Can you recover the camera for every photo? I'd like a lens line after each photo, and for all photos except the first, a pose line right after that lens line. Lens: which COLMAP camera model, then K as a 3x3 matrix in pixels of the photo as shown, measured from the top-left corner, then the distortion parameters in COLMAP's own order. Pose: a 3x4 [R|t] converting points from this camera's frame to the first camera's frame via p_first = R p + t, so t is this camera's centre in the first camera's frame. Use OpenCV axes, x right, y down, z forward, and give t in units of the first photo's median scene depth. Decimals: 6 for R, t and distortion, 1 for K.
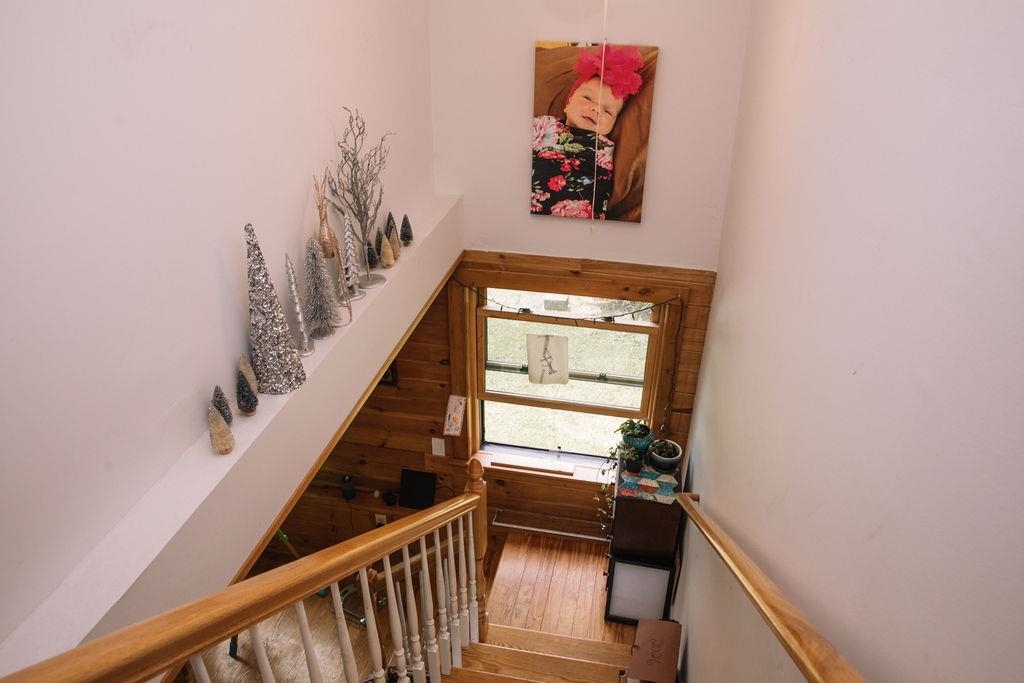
lens RADIAL K [[708.3, 0, 513.0], [0, 708.3, 343.1], [0, 0, 1]] dist [-0.109031, 0.083742]
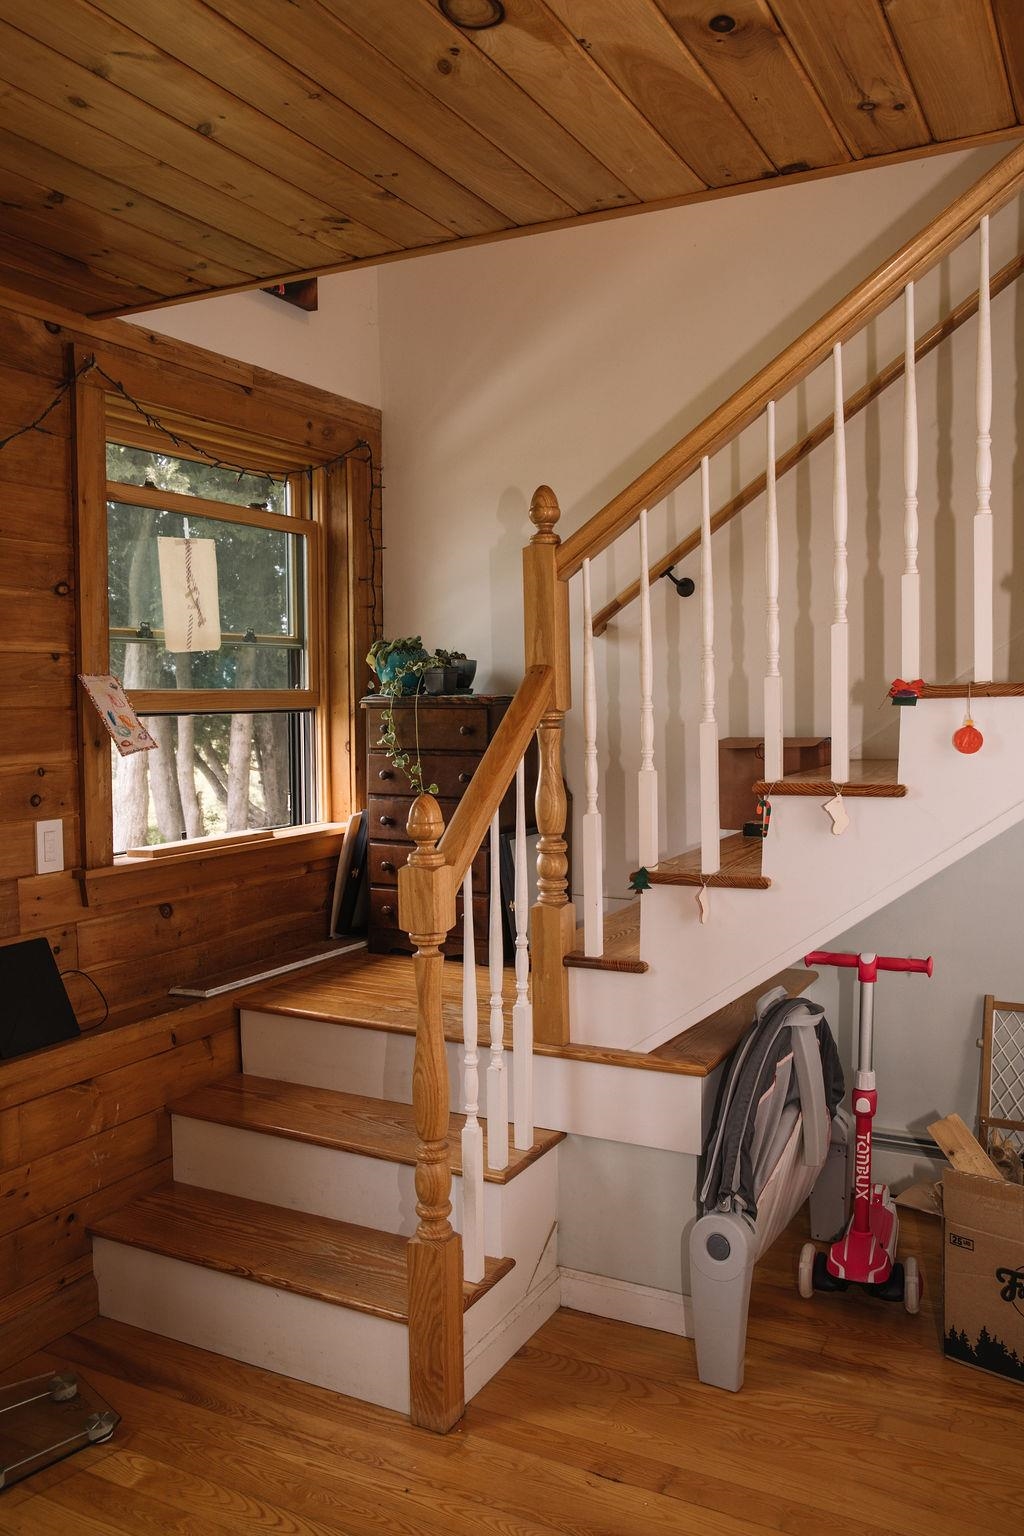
lens RADIAL K [[1232.1, 0, 512.1], [0, 1232.1, 765.6], [0, 0, 1]] dist [-0.072458, 0.055279]
pose [[0.277030, -0.062887, 0.958801, -0.724671], [0.494580, 0.864849, -0.086176, 0.313438], [-0.823799, 0.498078, 0.270692, 0.627942]]
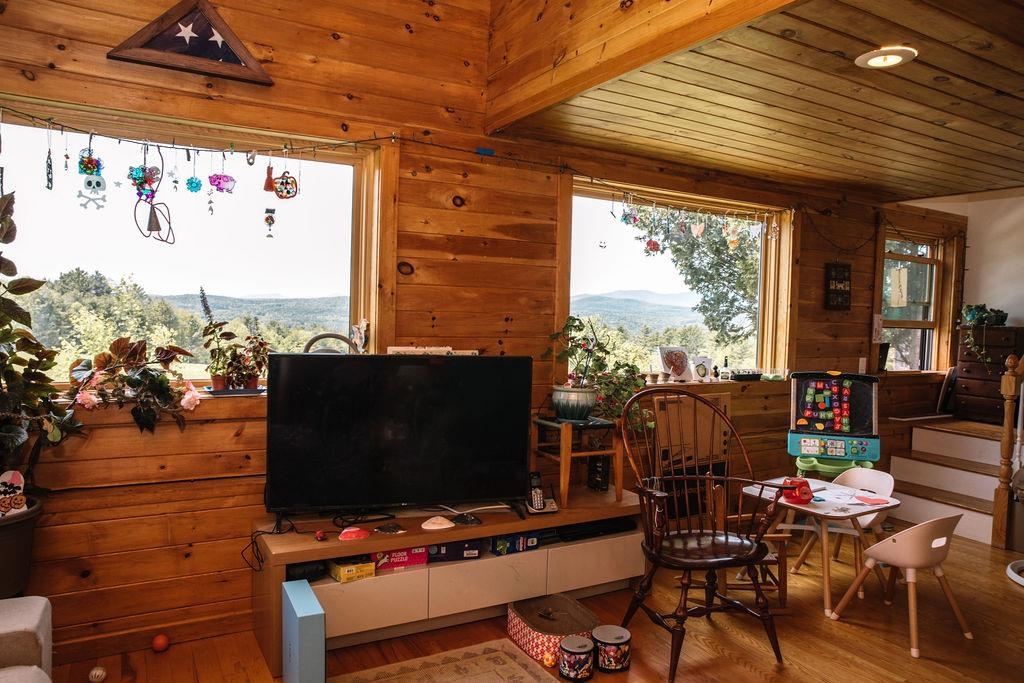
lens RADIAL K [[708.3, 0, 503.7], [0, 708.3, 344.3], [0, 0, 1]] dist [-0.109031, 0.083742]
pose [[0.755104, -0.009555, 0.655535, -1.511472], [0.306044, 0.889400, -0.339565, 0.362210], [-0.579789, 0.457029, 0.674514, 0.553131]]
